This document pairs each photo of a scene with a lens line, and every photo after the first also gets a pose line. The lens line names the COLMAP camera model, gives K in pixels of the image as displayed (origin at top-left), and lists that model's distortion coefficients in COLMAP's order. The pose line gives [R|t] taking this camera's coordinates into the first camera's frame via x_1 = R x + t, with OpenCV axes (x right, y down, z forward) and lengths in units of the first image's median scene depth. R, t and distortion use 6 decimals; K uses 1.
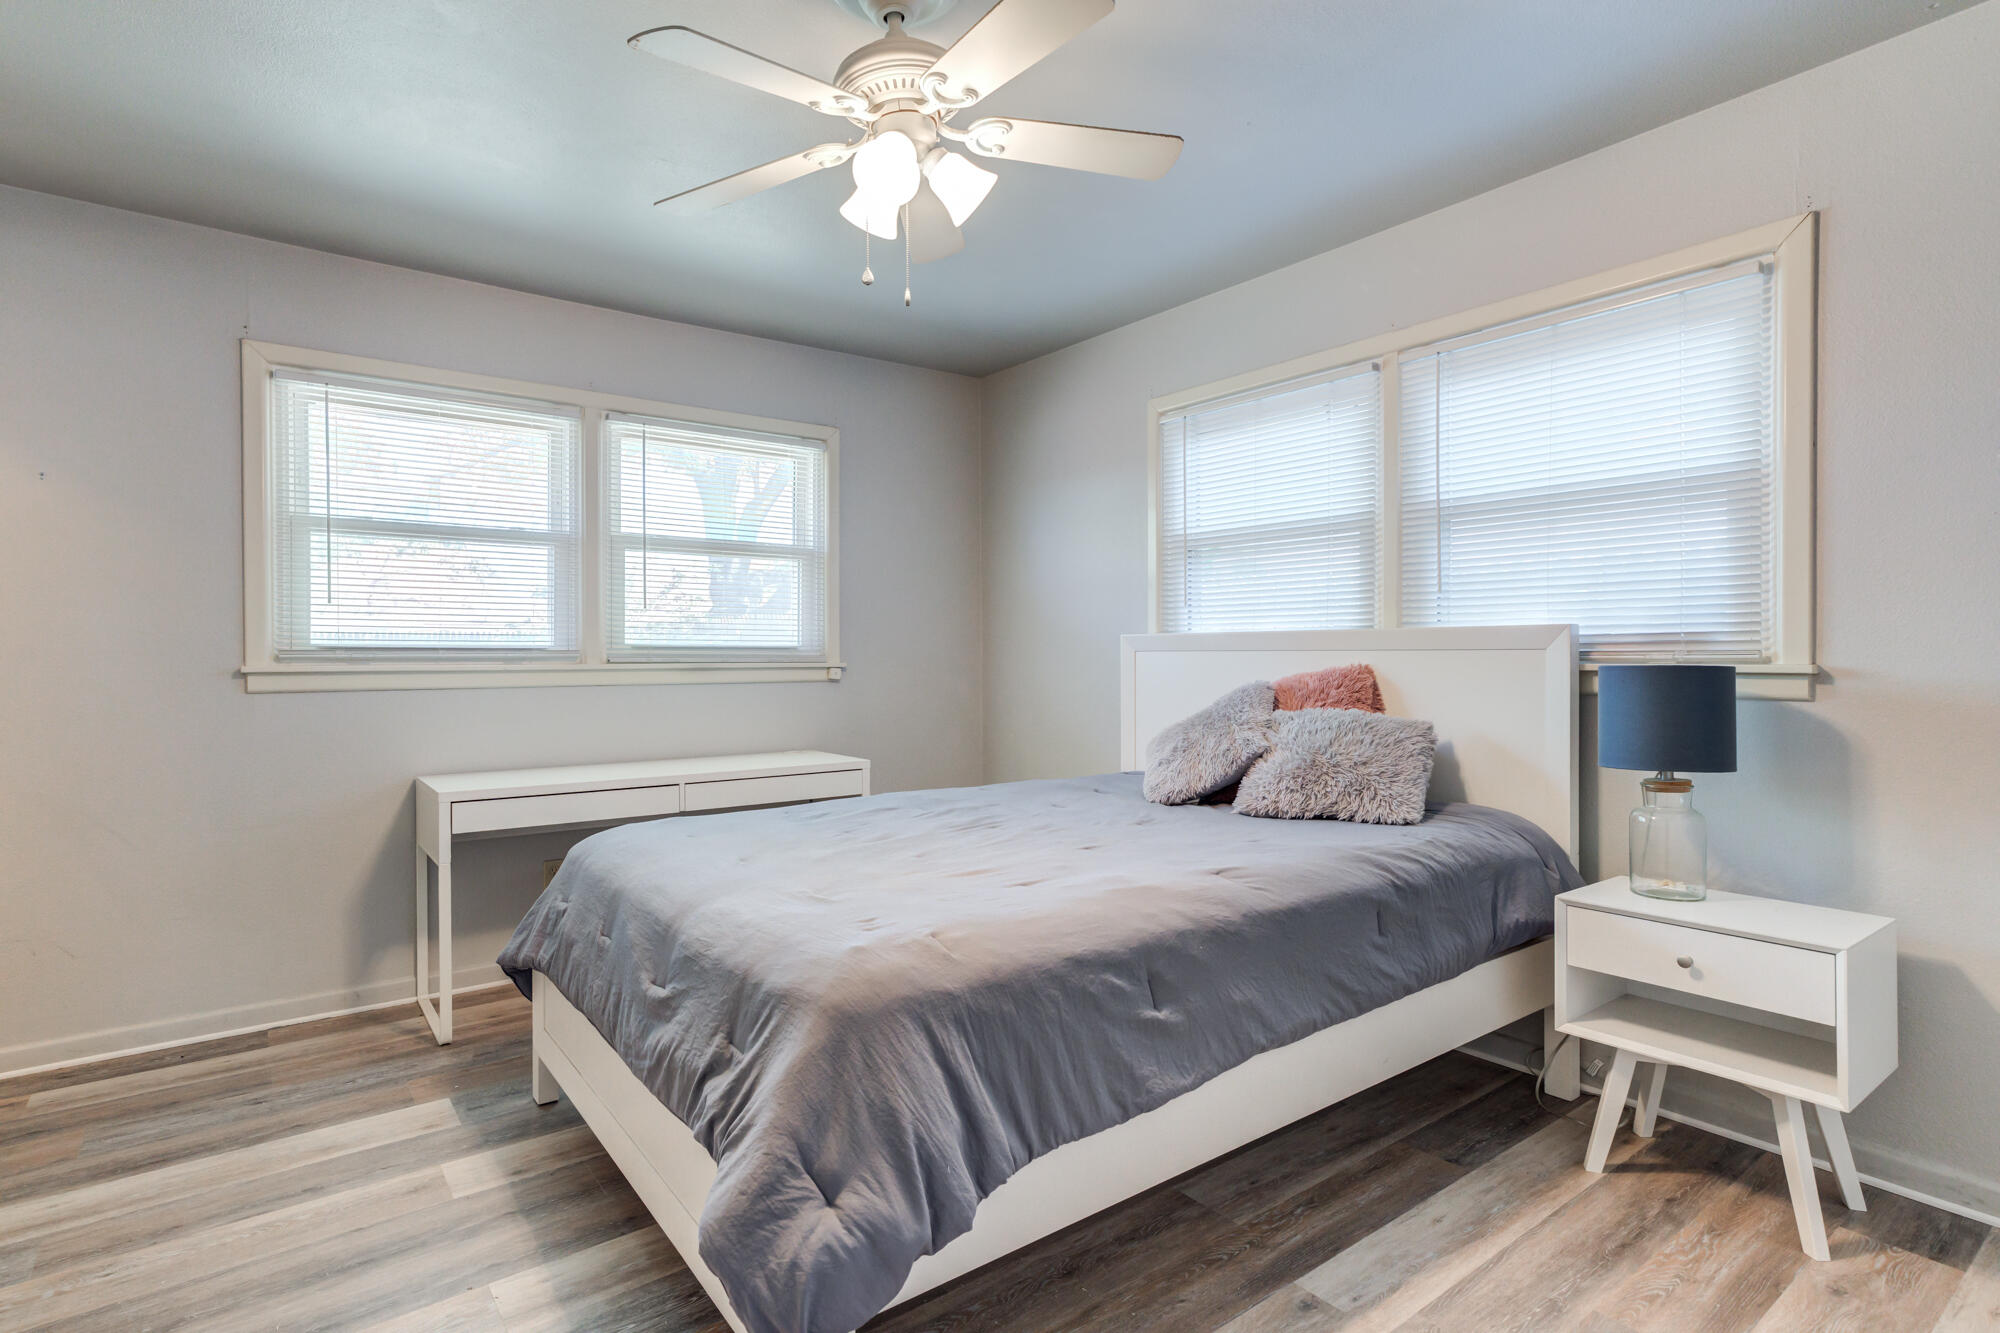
lens RADIAL K [[972.5, 0, 1004.7], [0, 972.5, 656.9], [0, 0, 1]] dist [0.002419, 0.007927]
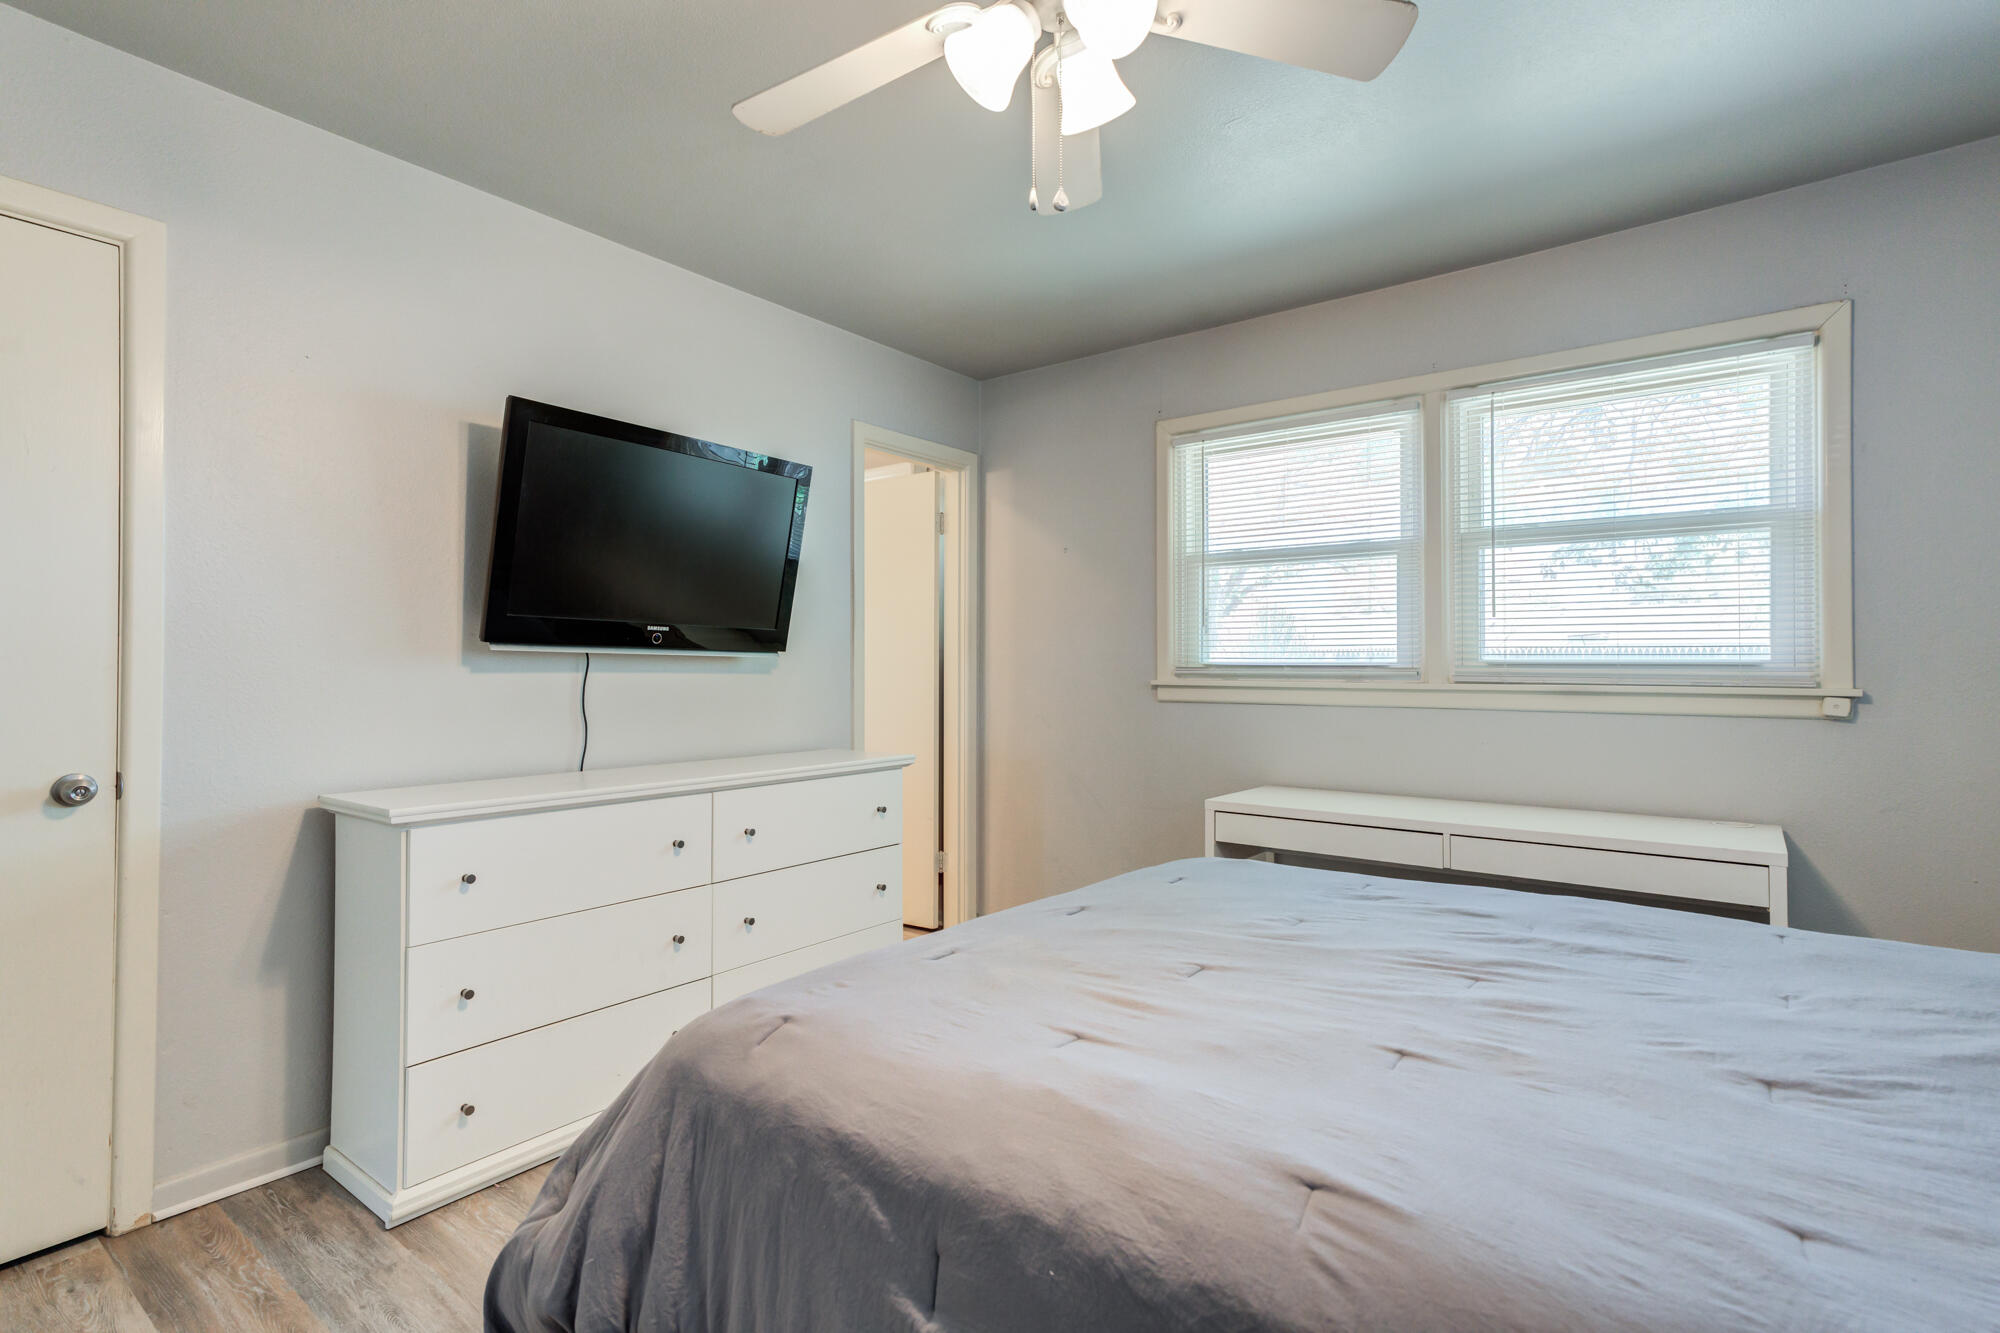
lens RADIAL K [[972.5, 0, 1005.2], [0, 972.5, 666.7], [0, 0, 1]] dist [0.002419, 0.007927]
pose [[0.275477, 0.002537, -0.961304, 0.316636], [-0.005981, 0.999982, 0.000926, -0.006455], [0.961289, 0.005494, 0.275488, 0.391180]]
